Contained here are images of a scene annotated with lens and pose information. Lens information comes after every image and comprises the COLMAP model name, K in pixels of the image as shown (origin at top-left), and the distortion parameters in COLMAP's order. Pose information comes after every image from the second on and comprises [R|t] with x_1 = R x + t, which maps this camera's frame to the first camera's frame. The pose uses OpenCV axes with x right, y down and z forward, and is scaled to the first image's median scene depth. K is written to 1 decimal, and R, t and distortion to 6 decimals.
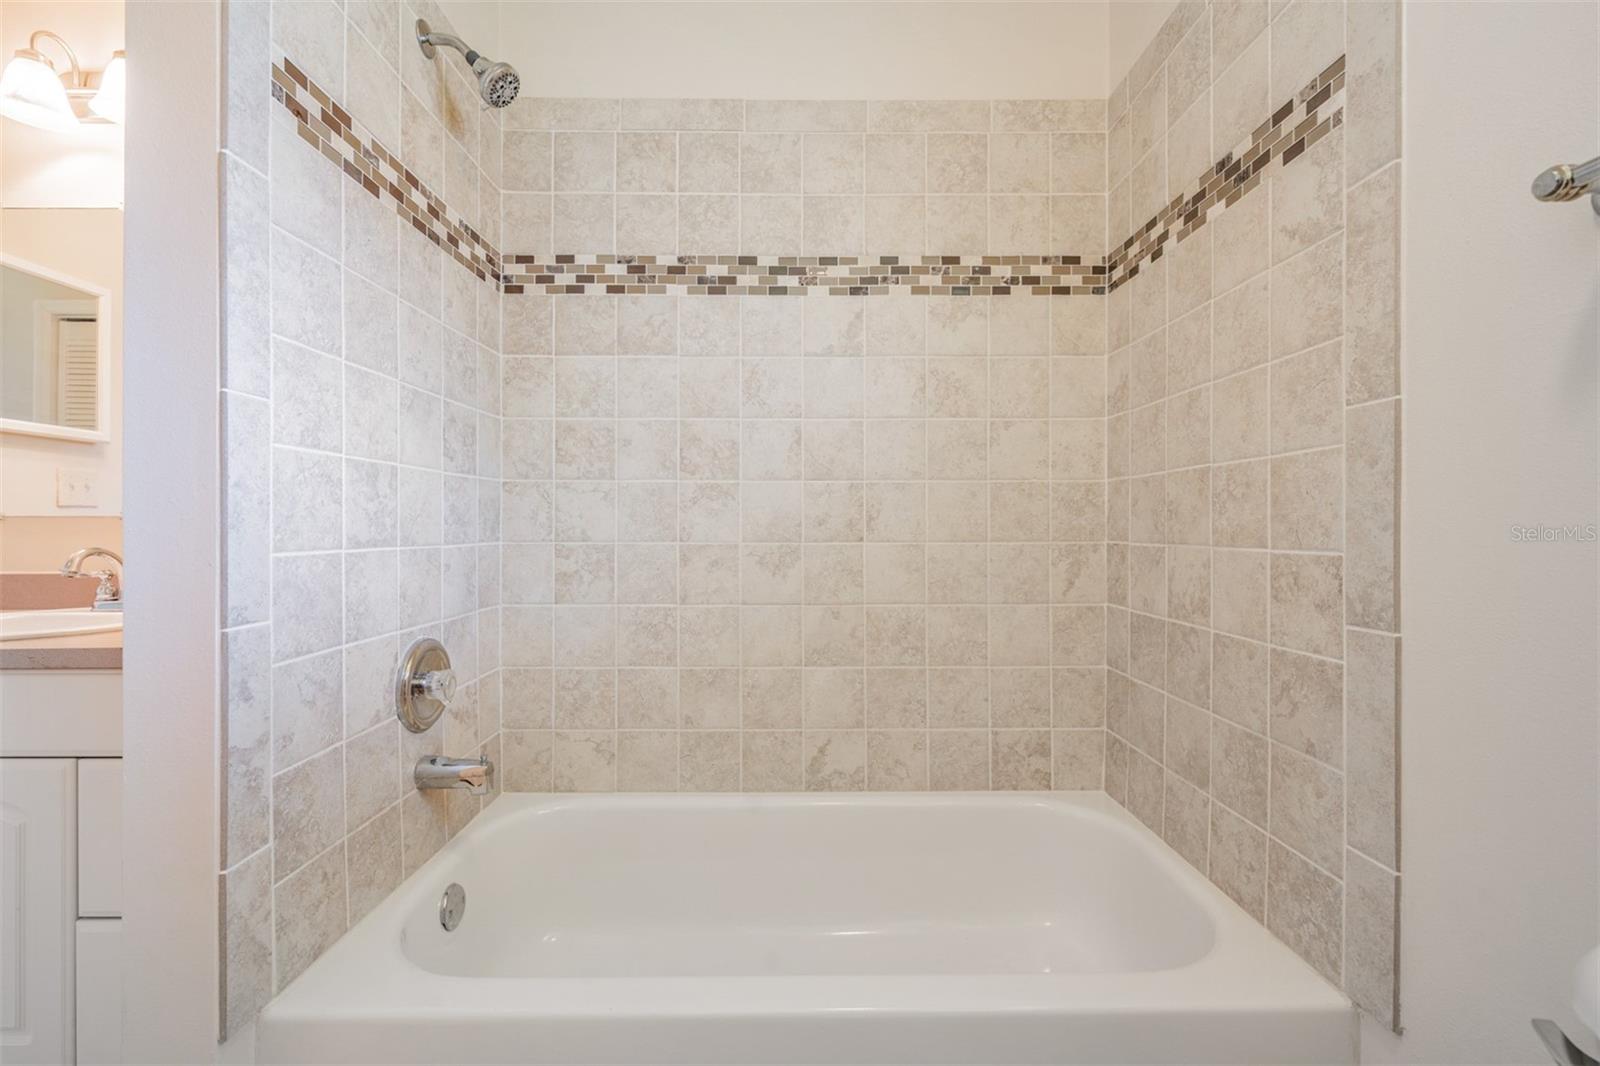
lens RADIAL K [[691.5, 0, 805.3], [0, 691.5, 527.5], [0, 0, 1]] dist [-0.000530, -0.000245]
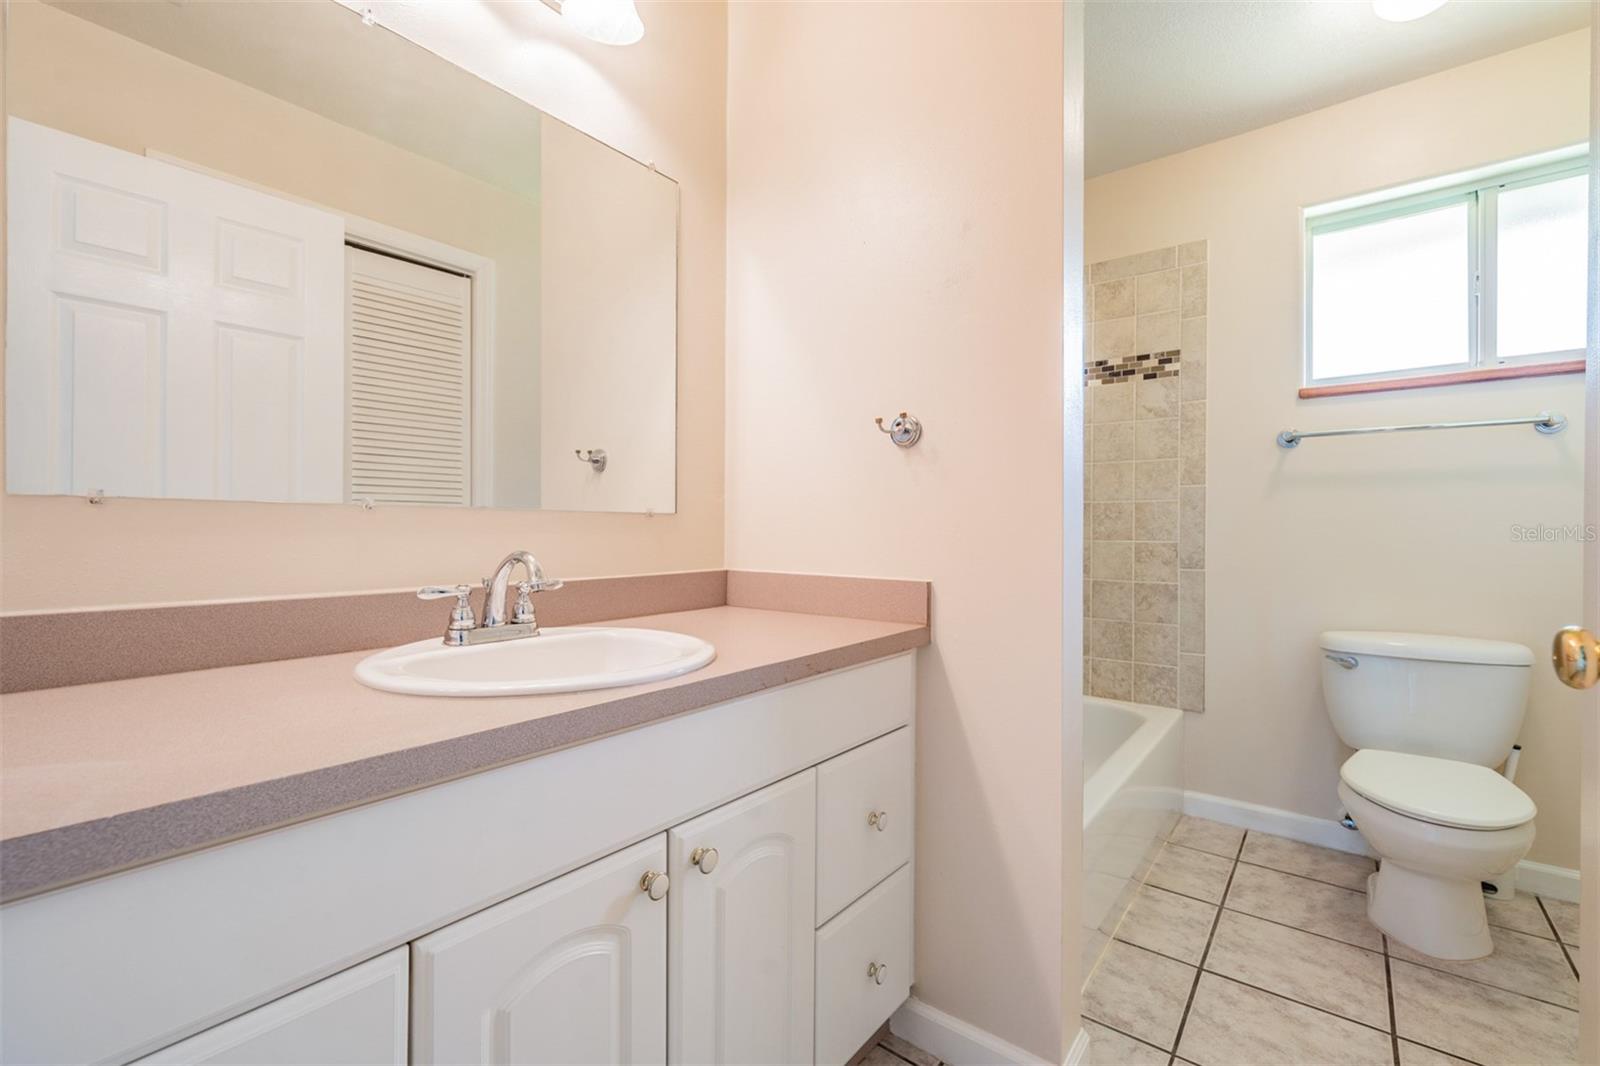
lens RADIAL K [[691.5, 0, 804.2], [0, 691.5, 529.2], [0, 0, 1]] dist [-0.000530, -0.000245]
pose [[0.639591, -0.013192, 0.768602, -2.012676], [0.003485, 0.999892, 0.014261, -0.048743], [-0.768708, -0.006443, 0.639568, 0.393646]]
